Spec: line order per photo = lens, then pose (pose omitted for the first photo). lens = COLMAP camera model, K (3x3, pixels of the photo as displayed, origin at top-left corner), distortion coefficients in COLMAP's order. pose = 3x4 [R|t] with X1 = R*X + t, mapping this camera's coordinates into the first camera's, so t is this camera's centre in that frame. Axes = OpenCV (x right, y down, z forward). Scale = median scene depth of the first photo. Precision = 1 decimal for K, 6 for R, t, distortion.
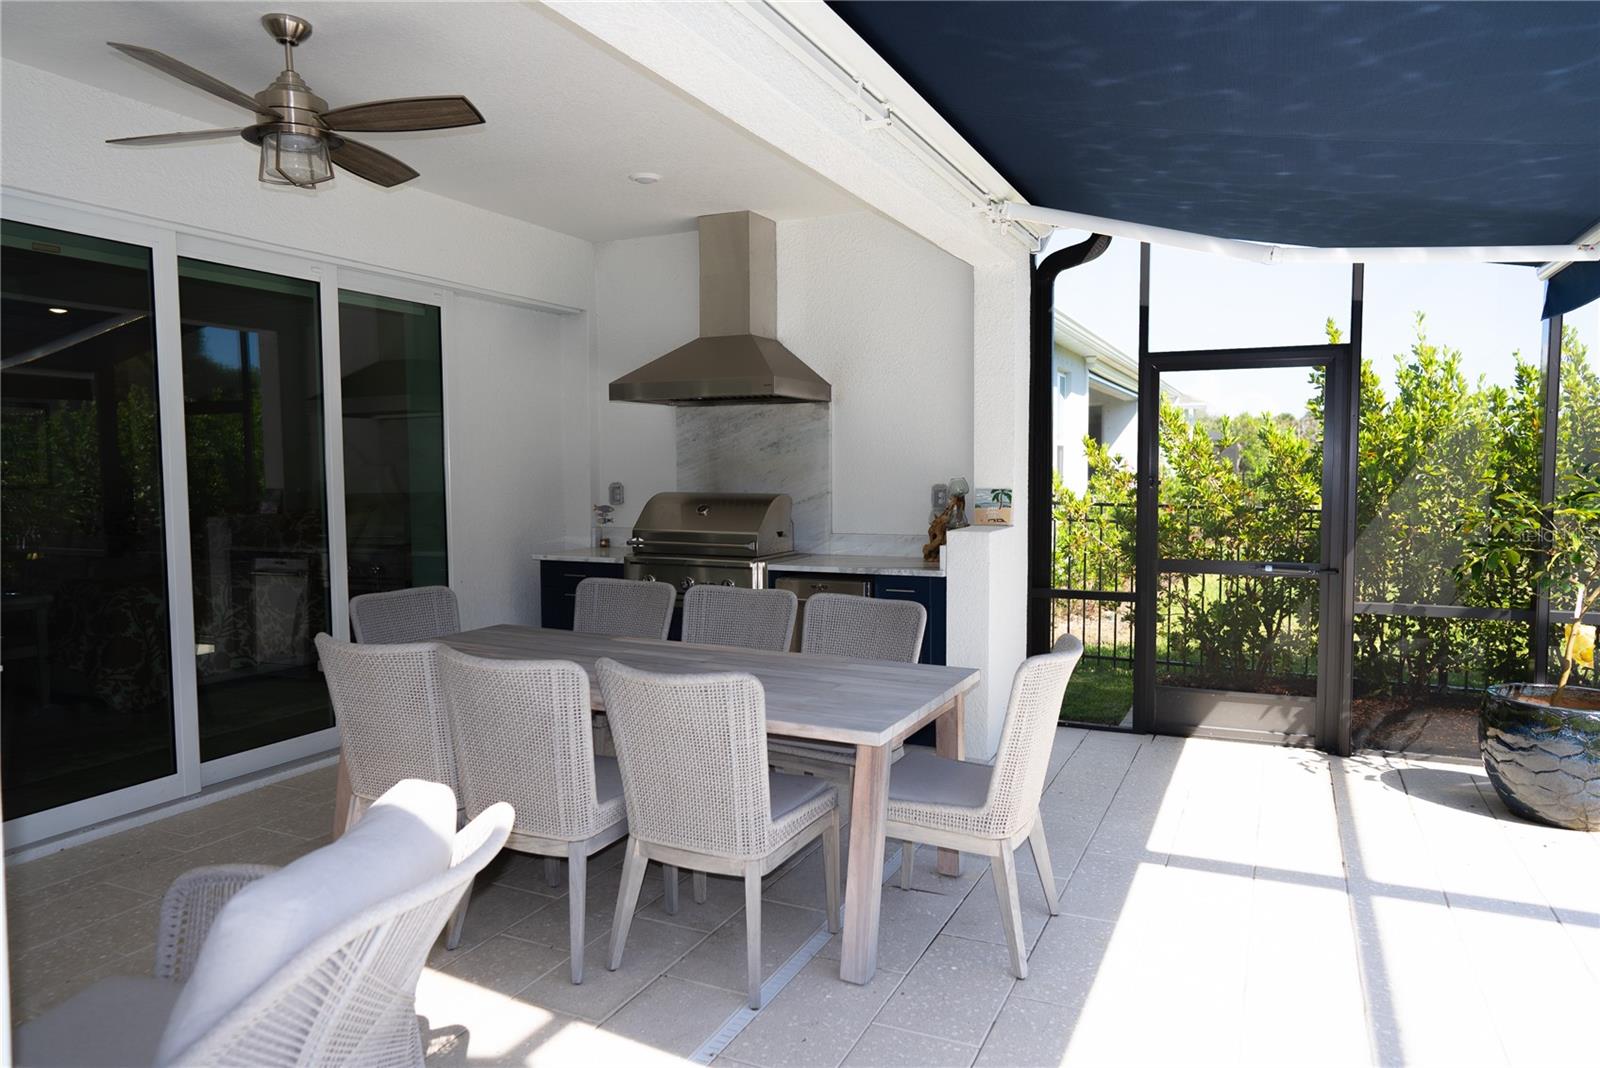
lens RADIAL K [[1059.2, 0, 797.2], [0, 1059.2, 532.7], [0, 0, 1]] dist [-0.042829, 0.046687]
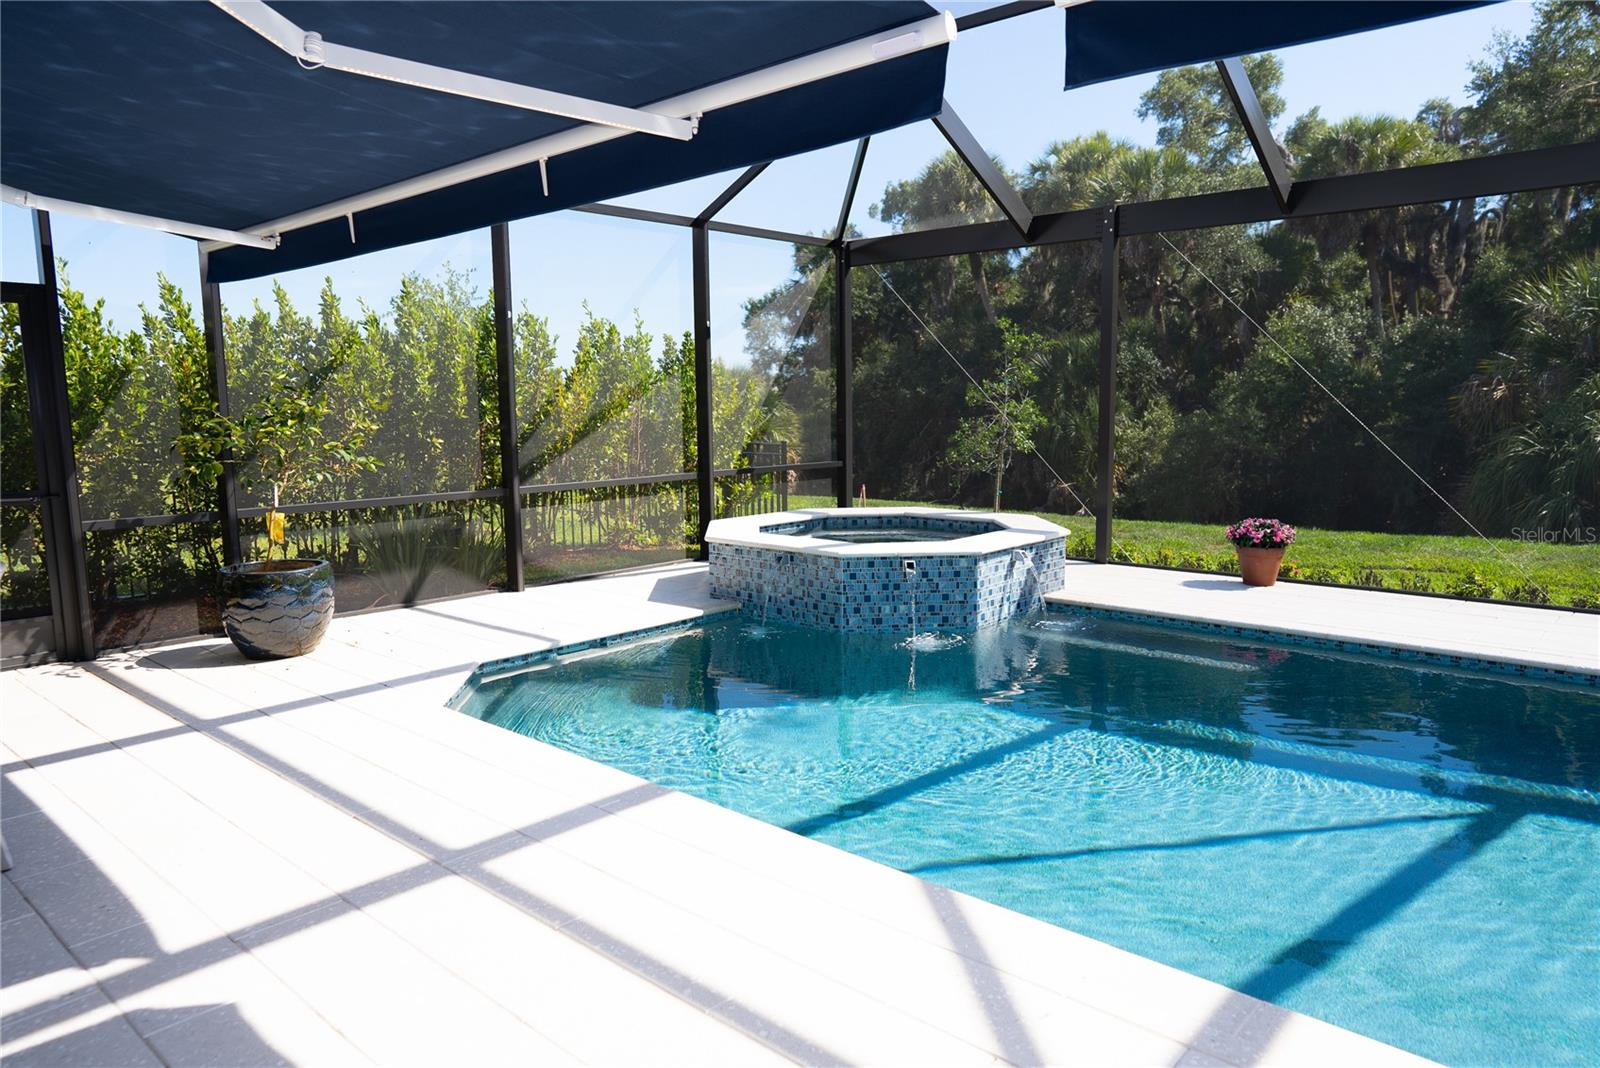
lens RADIAL K [[1059.2, 0, 806.0], [0, 1059.2, 525.6], [0, 0, 1]] dist [-0.042829, 0.046687]
pose [[0.291792, -0.112488, 0.949844, -0.259057], [0.068638, 0.992963, 0.096509, 0.013242], [-0.954016, 0.037035, 0.297460, -0.054448]]
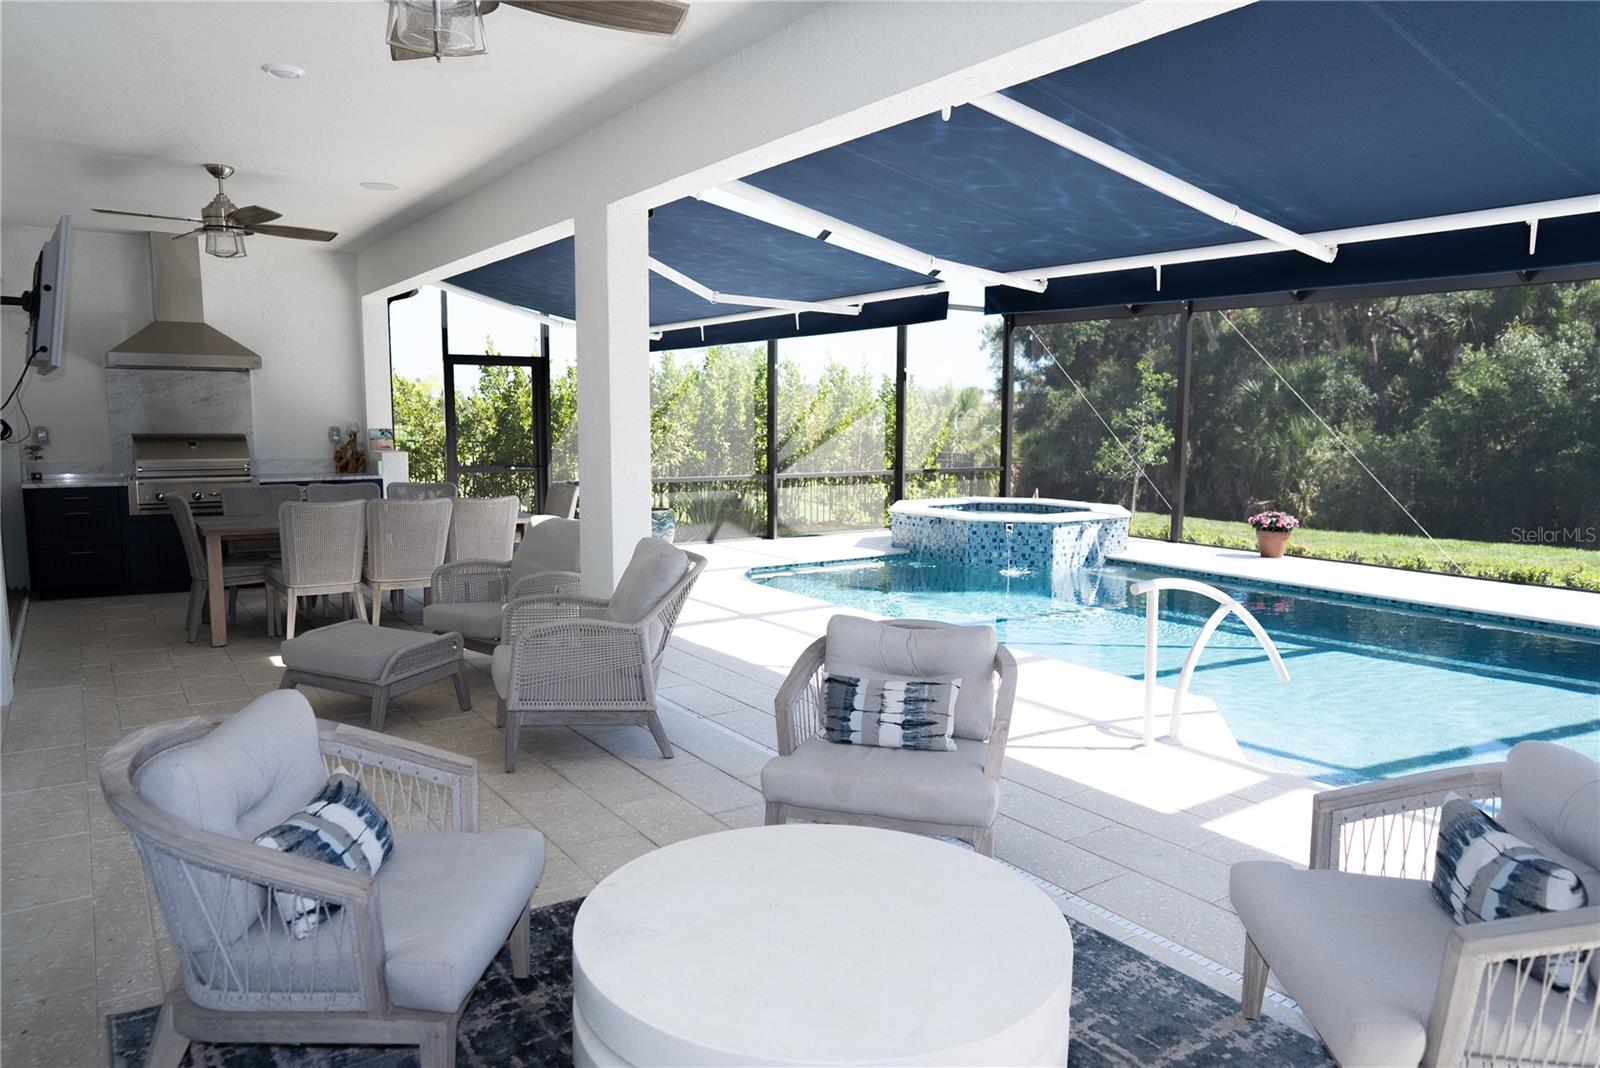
lens RADIAL K [[1059.2, 0, 807.6], [0, 1059.2, 541.1], [0, 0, 1]] dist [-0.042829, 0.046687]
pose [[0.504832, -0.095779, 0.857888, -0.896225], [0.045118, 0.995395, 0.084581, 0.025301], [-0.862038, -0.003993, 0.506828, -0.442815]]
